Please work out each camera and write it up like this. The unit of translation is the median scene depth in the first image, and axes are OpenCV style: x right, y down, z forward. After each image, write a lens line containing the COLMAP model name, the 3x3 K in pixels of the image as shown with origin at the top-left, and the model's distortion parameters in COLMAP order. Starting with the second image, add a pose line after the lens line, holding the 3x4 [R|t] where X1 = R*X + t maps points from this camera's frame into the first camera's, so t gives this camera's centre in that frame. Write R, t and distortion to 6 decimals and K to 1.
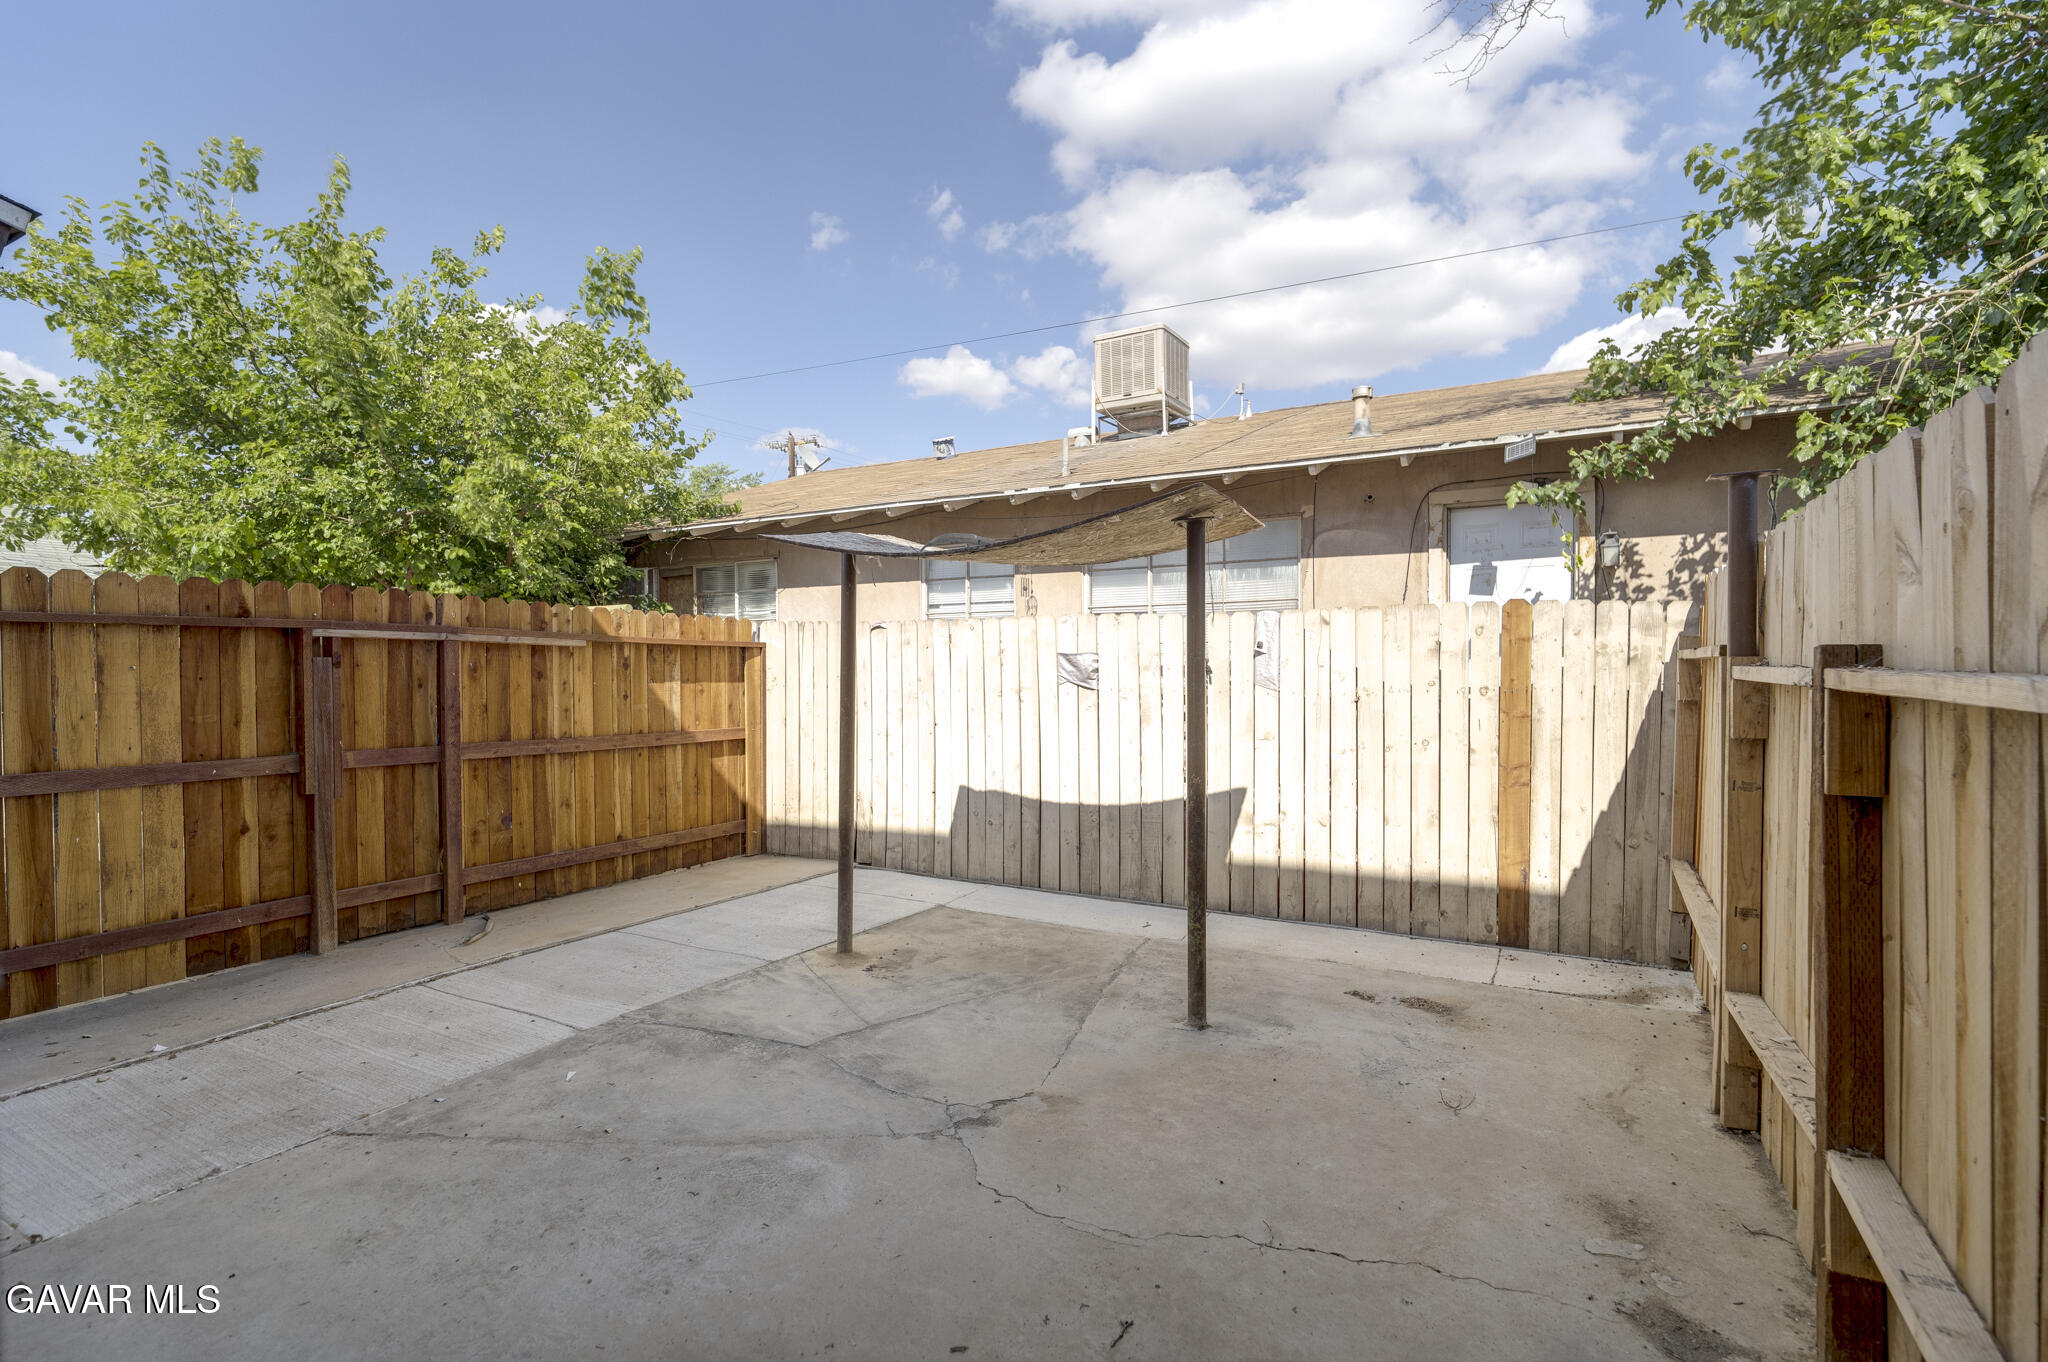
lens RADIAL K [[938.2, 0, 1027.2], [0, 938.2, 680.6], [0, 0, 1]] dist [-0.002966, -0.001037]
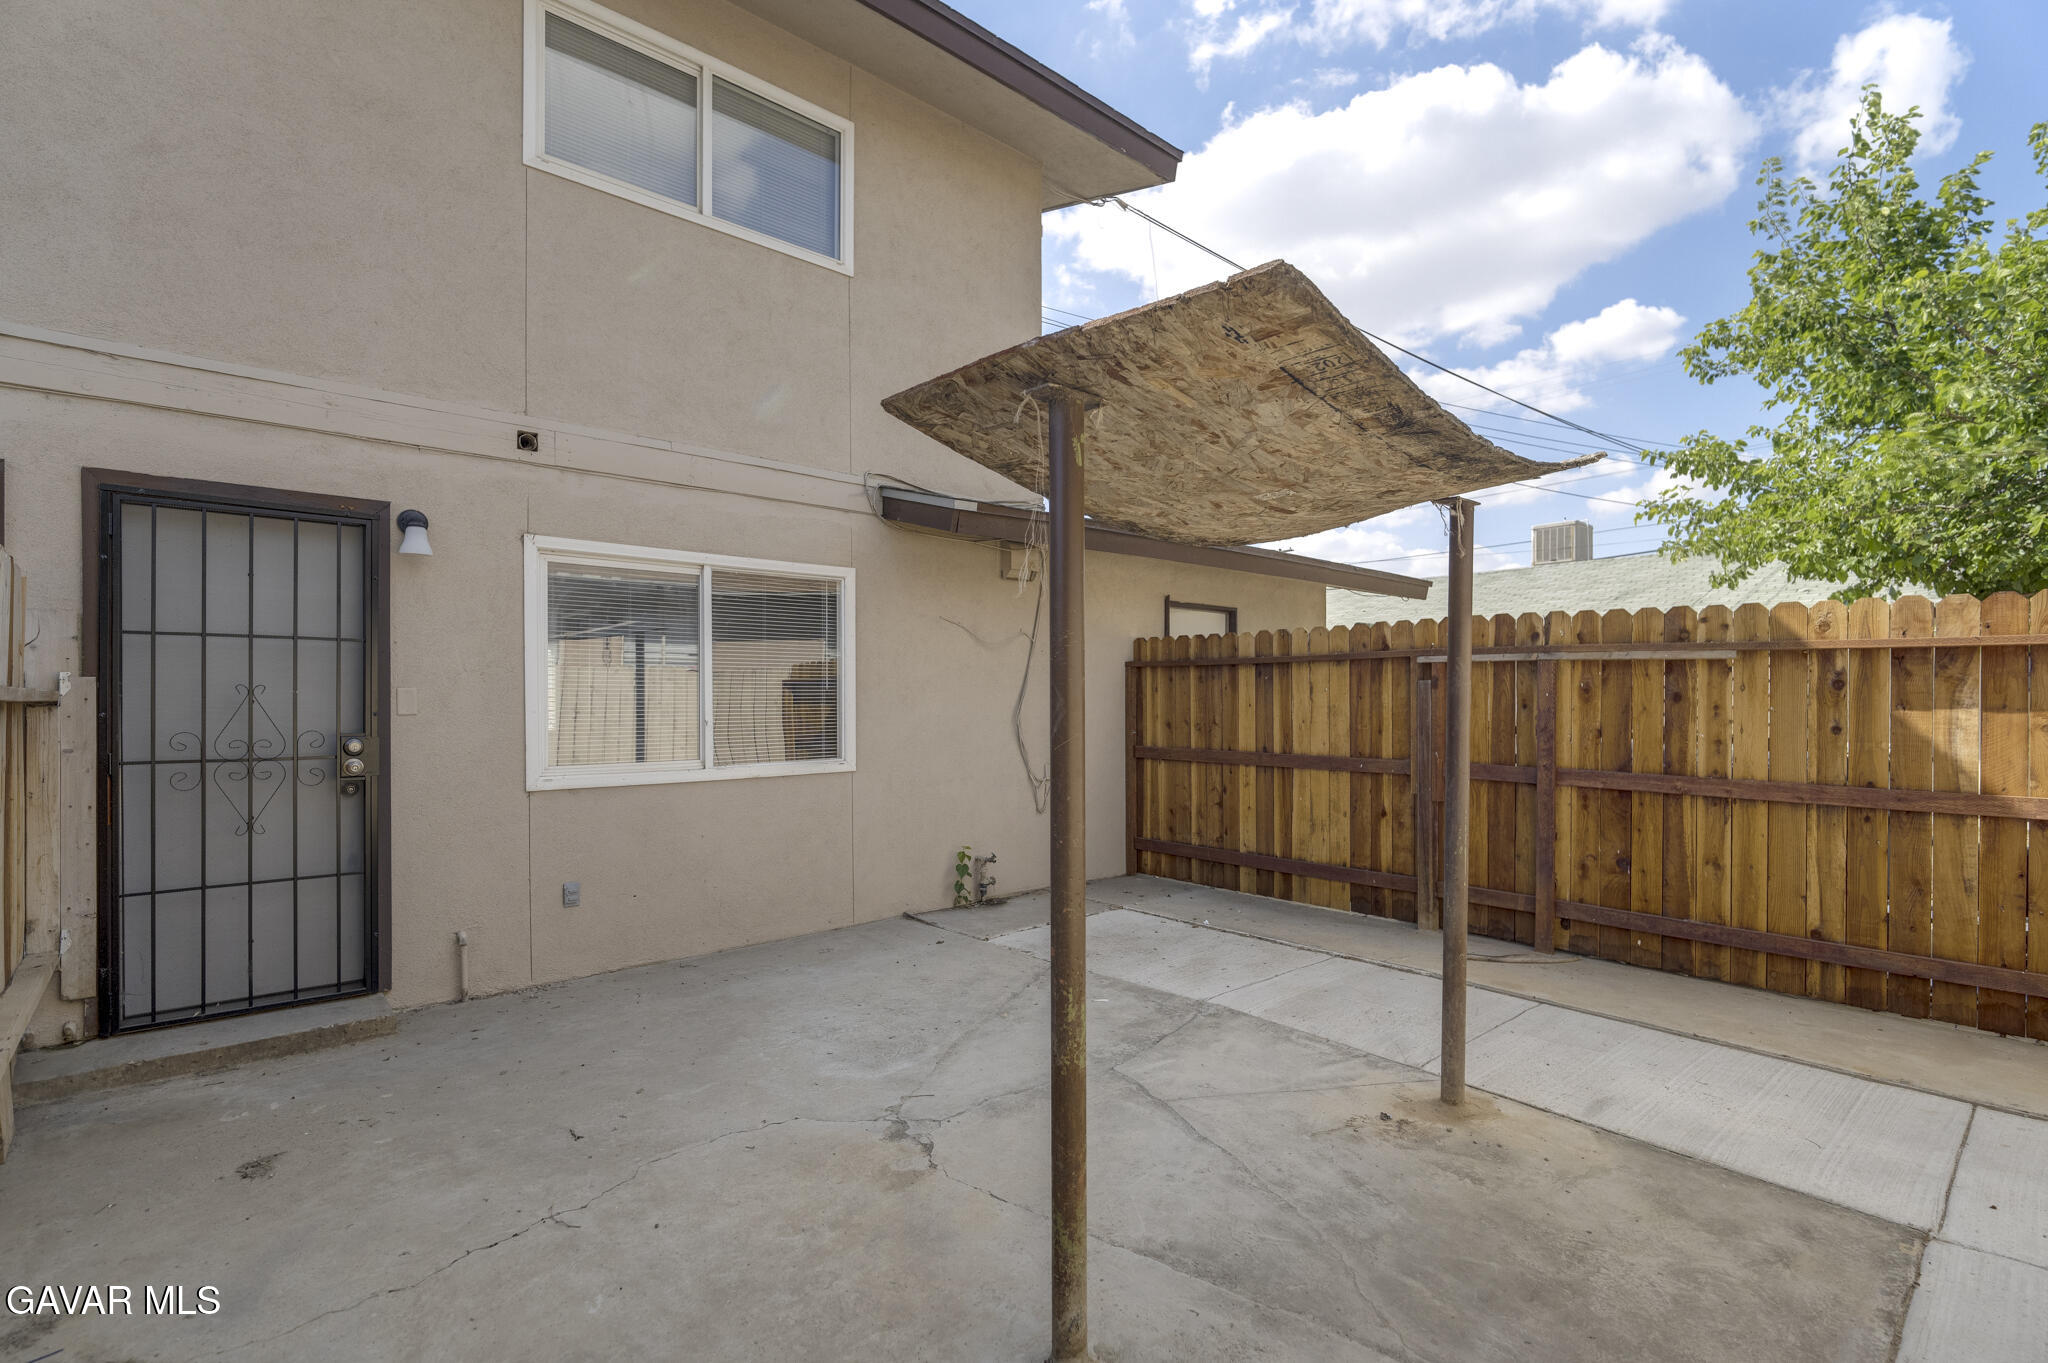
lens RADIAL K [[938.2, 0, 1025.7], [0, 938.2, 694.7], [0, 0, 1]] dist [-0.002966, -0.001037]
pose [[-0.315676, 0.000169, -0.948867, 0.565559], [-0.011354, 0.999928, 0.003955, -0.005648], [0.948799, 0.012022, -0.315651, 0.942854]]
